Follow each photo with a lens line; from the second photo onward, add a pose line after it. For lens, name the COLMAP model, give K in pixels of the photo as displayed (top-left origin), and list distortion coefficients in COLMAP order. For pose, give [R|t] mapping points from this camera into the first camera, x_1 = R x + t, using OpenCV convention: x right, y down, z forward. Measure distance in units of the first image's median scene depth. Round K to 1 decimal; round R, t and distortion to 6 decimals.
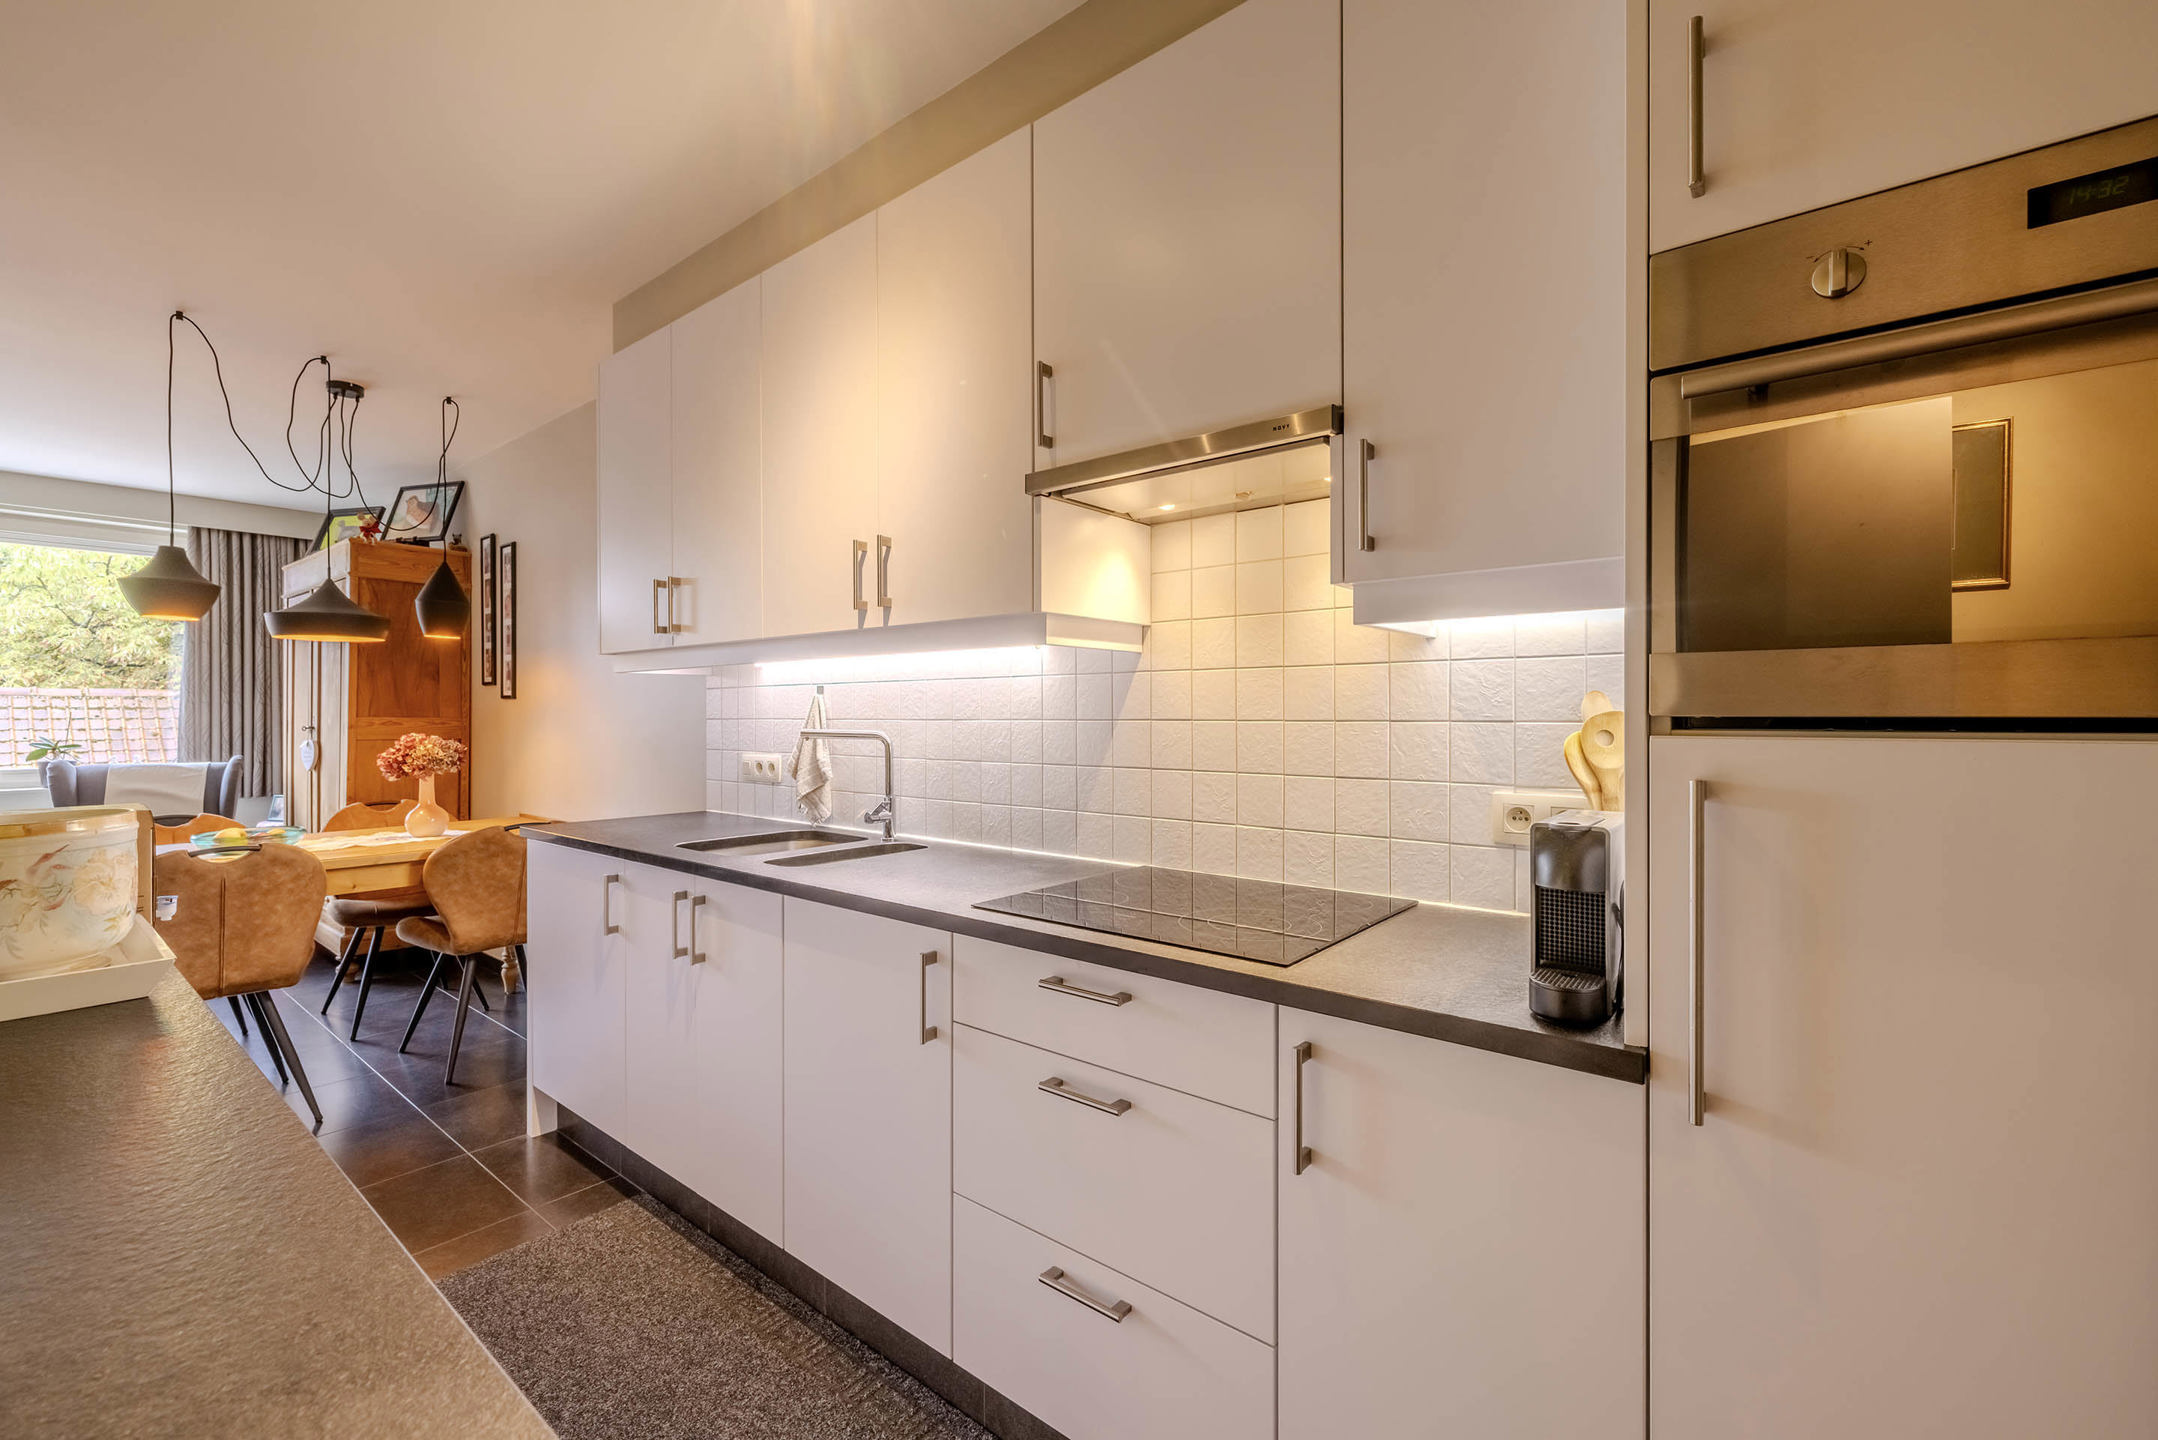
lens RADIAL K [[895.4, 0, 1079.0], [0, 895.4, 720.0], [0, 0, 1]] dist [-0.016309, 0.000002]
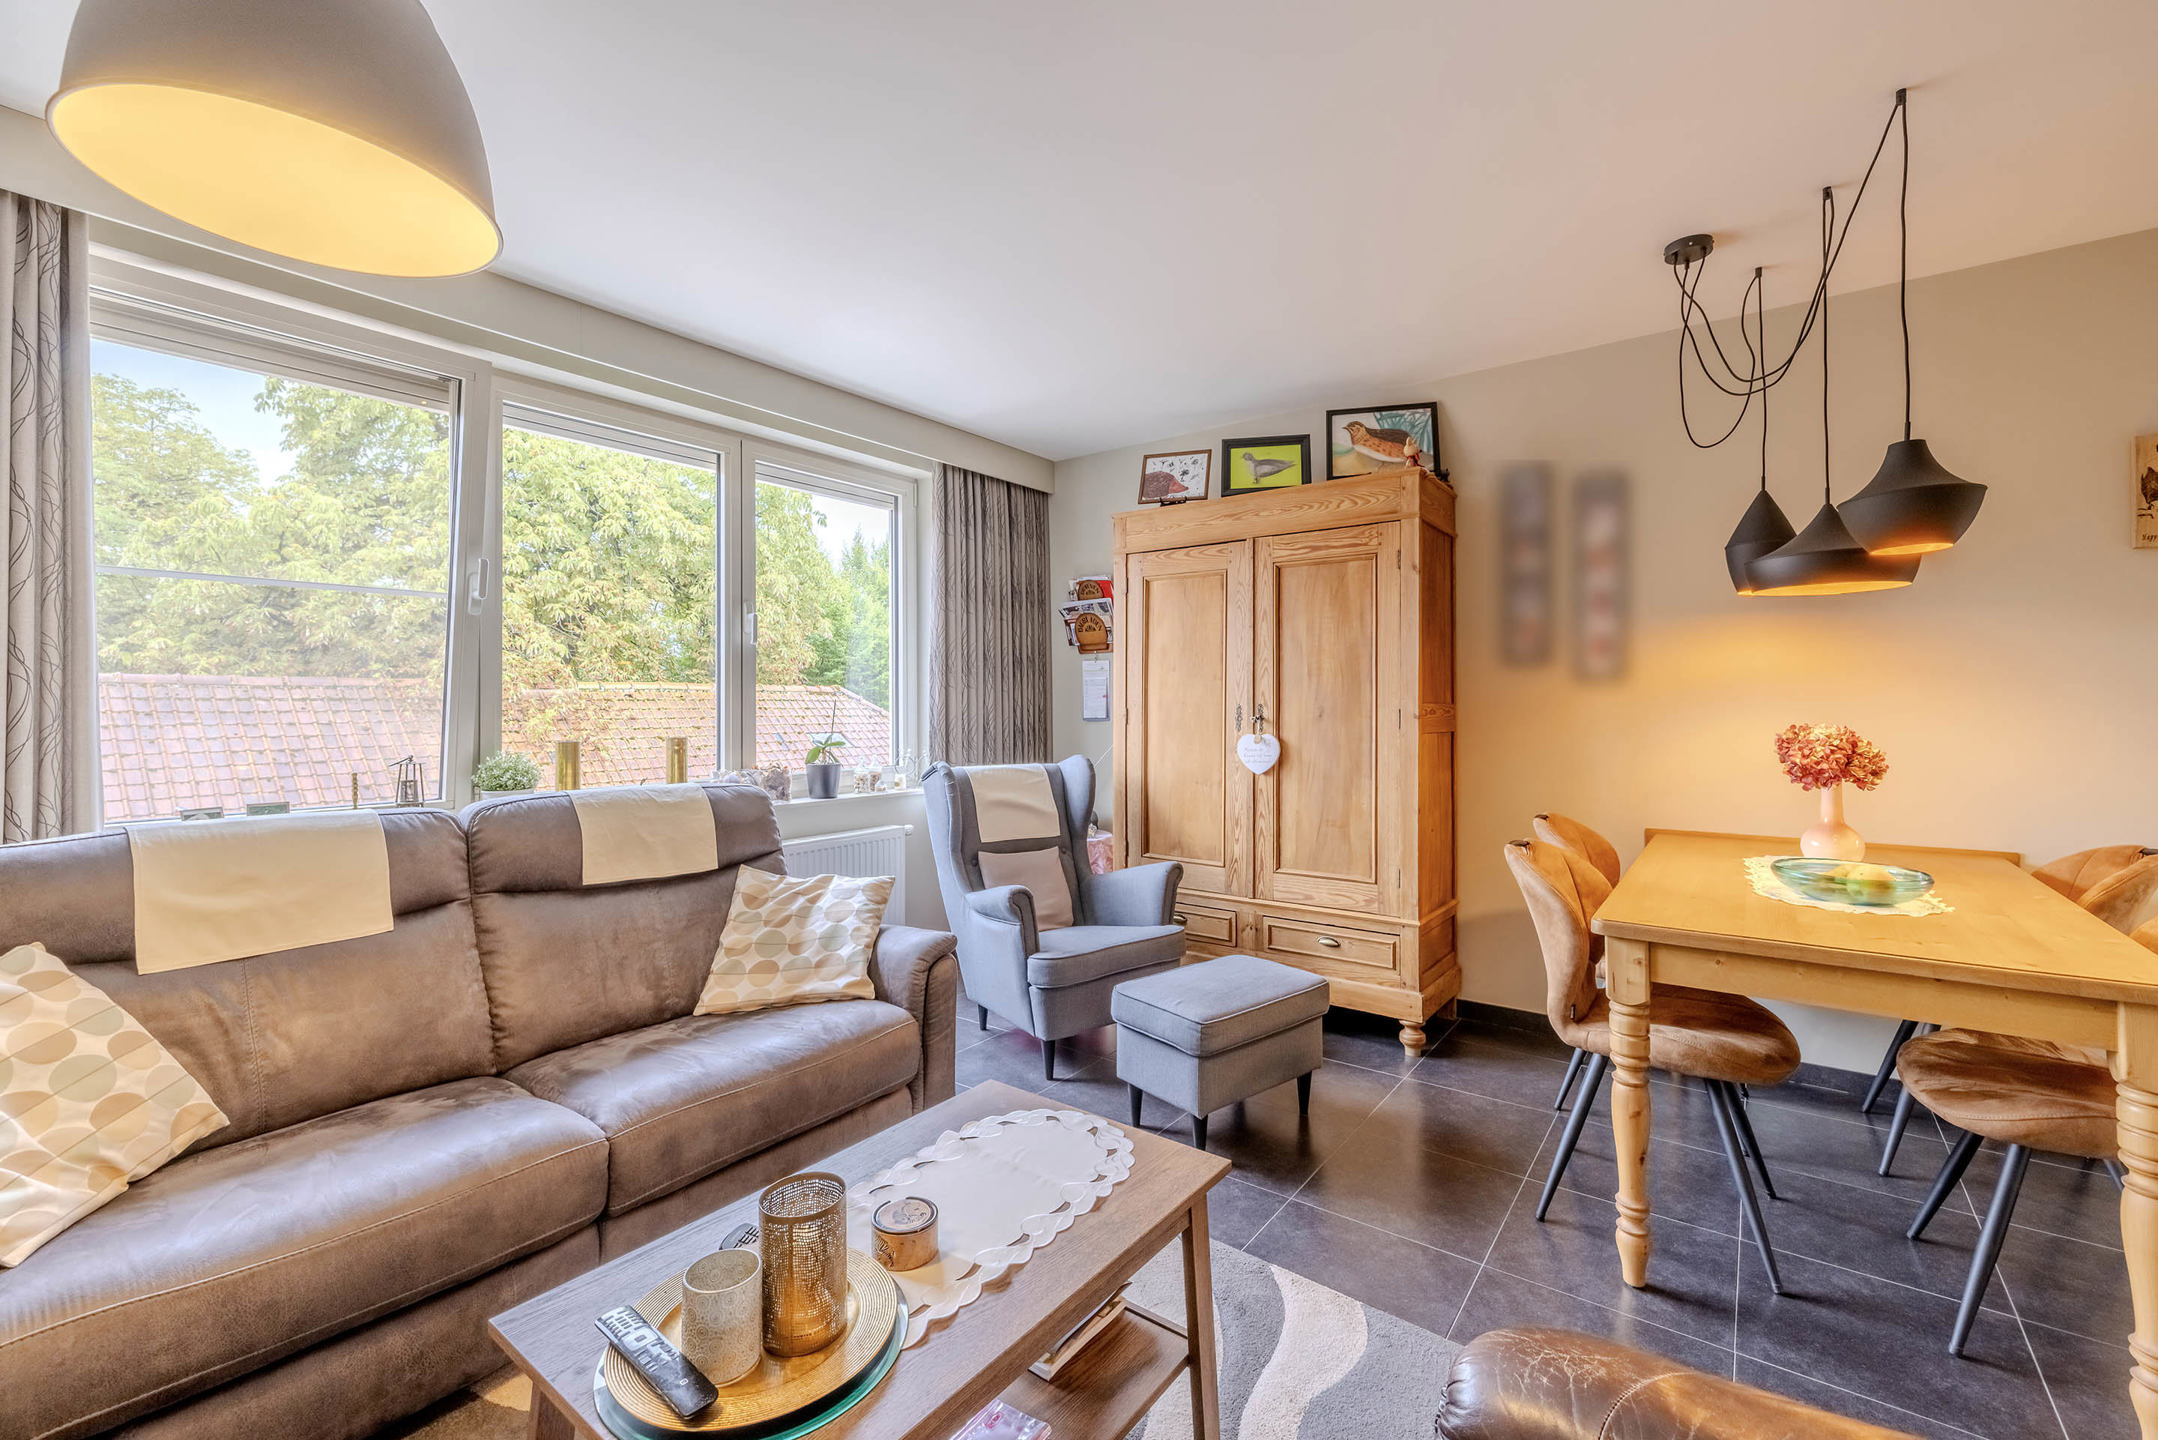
lens RADIAL K [[895.4, 0, 1079.0], [0, 895.4, 720.0], [0, 0, 1]] dist [-0.016309, 0.000002]
pose [[0.998756, -0.001122, 0.049848, -0.400443], [0.000782, 0.999976, 0.006839, 0.001569], [-0.049855, -0.006791, 0.998733, 0.087947]]
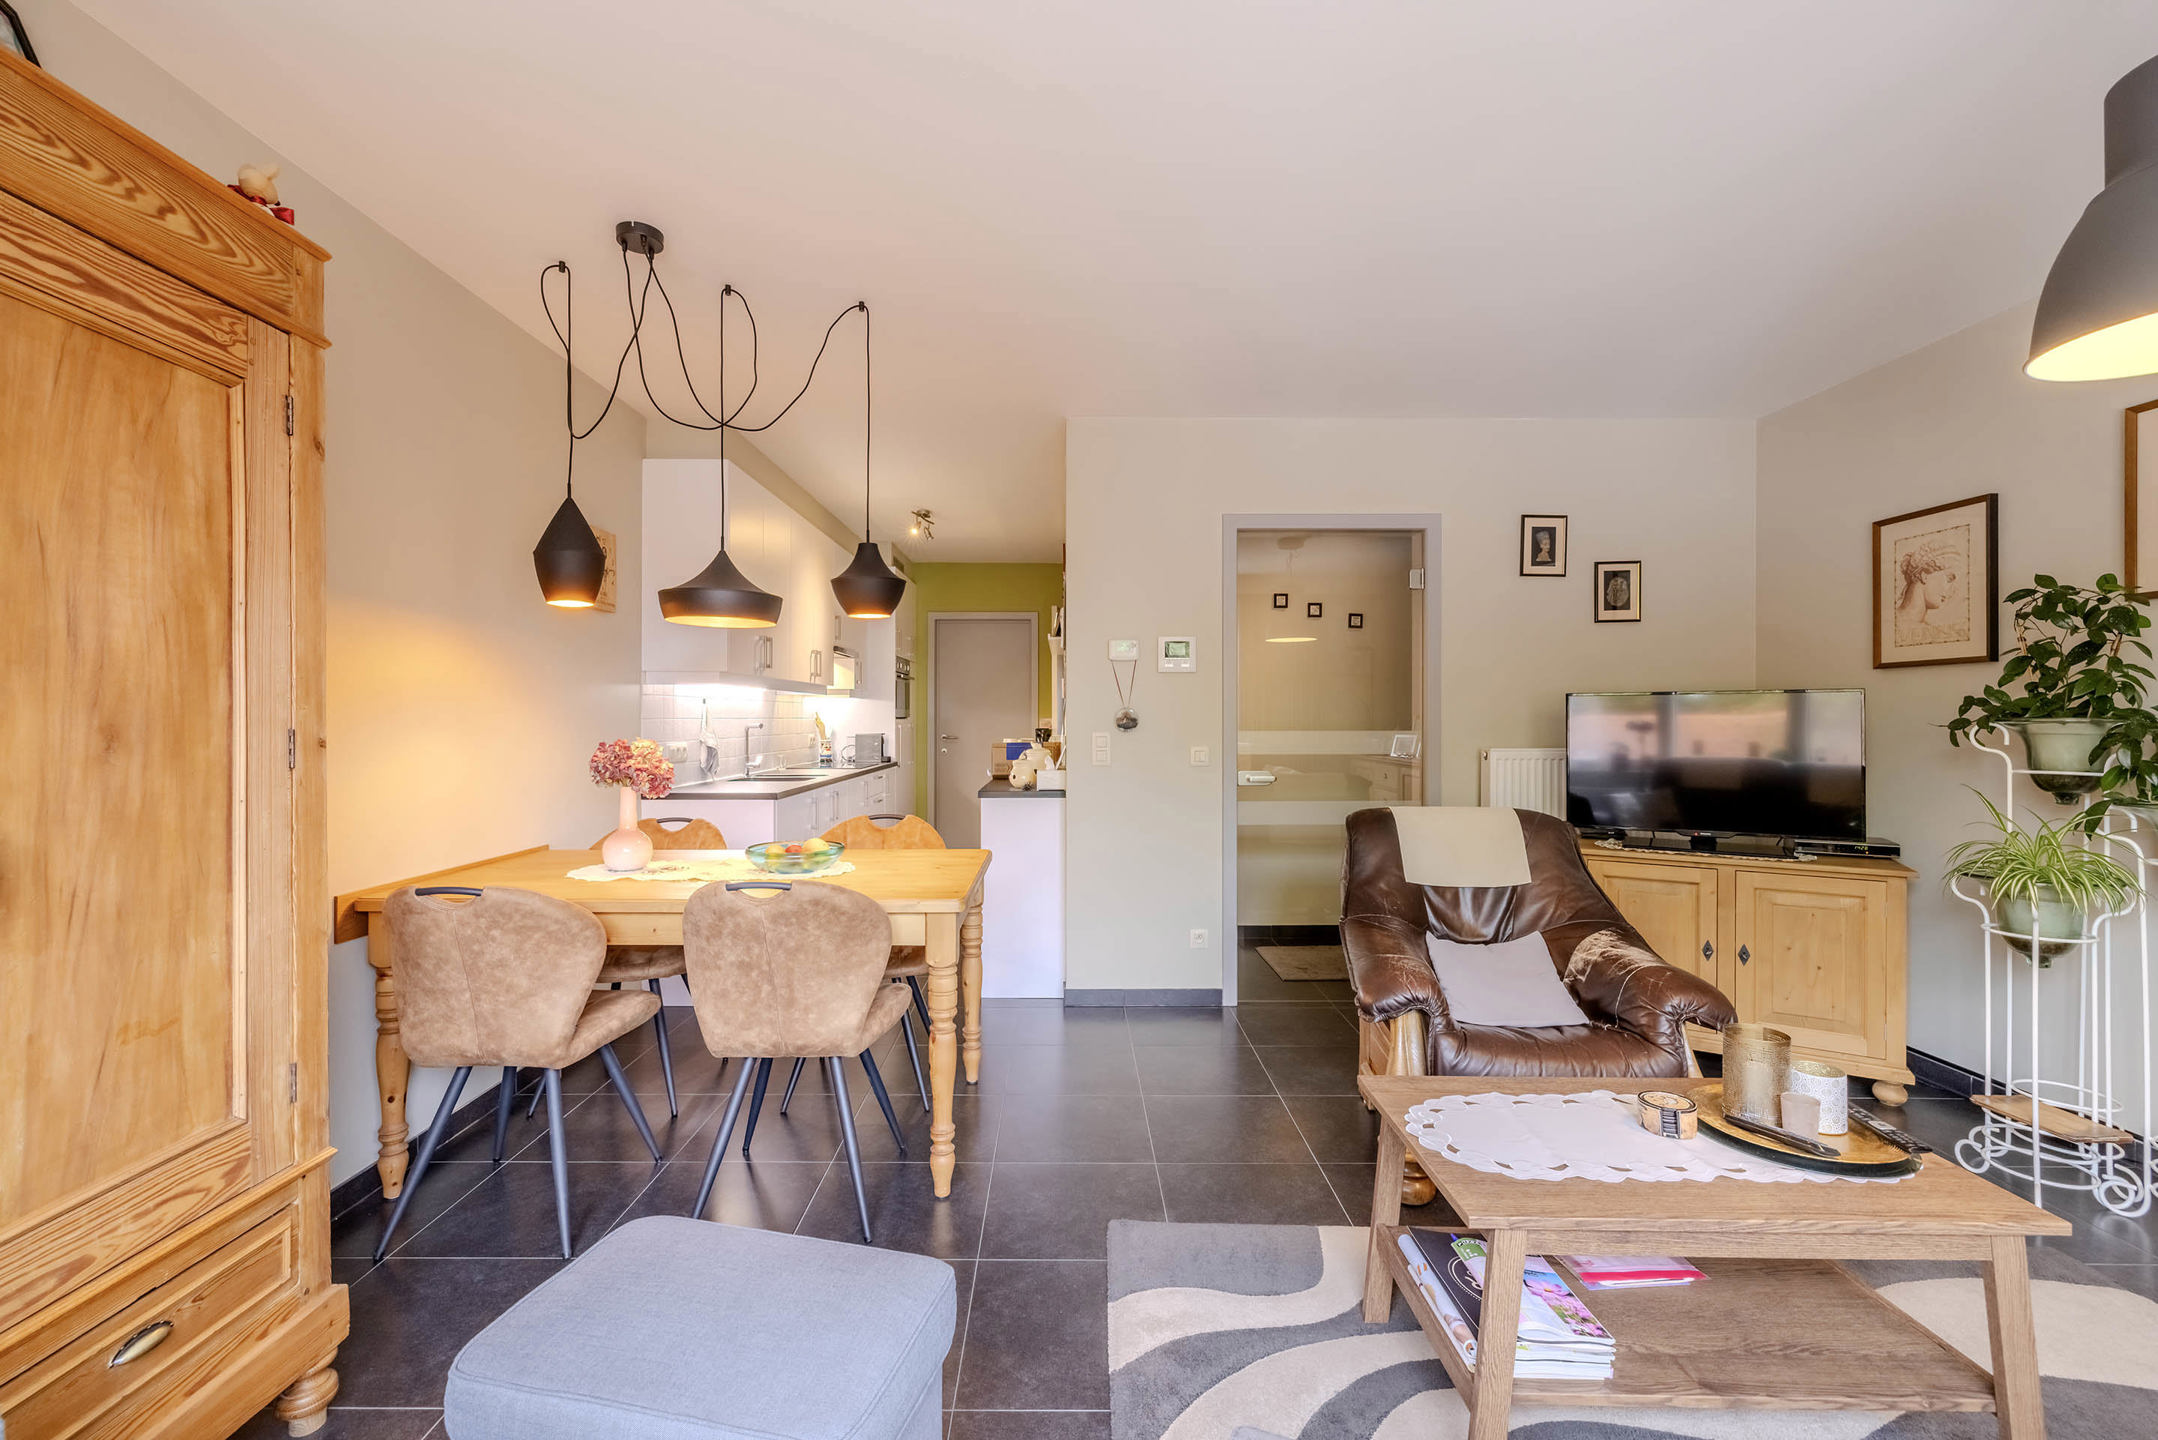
lens RADIAL K [[895.4, 0, 1079.0], [0, 895.4, 720.0], [0, 0, 1]] dist [-0.016309, 0.000002]
pose [[-0.653988, 0.001662, 0.756503, -0.462321], [0.006079, 0.999977, 0.003058, -0.000771], [-0.756481, 0.006599, -0.653983, 0.356046]]
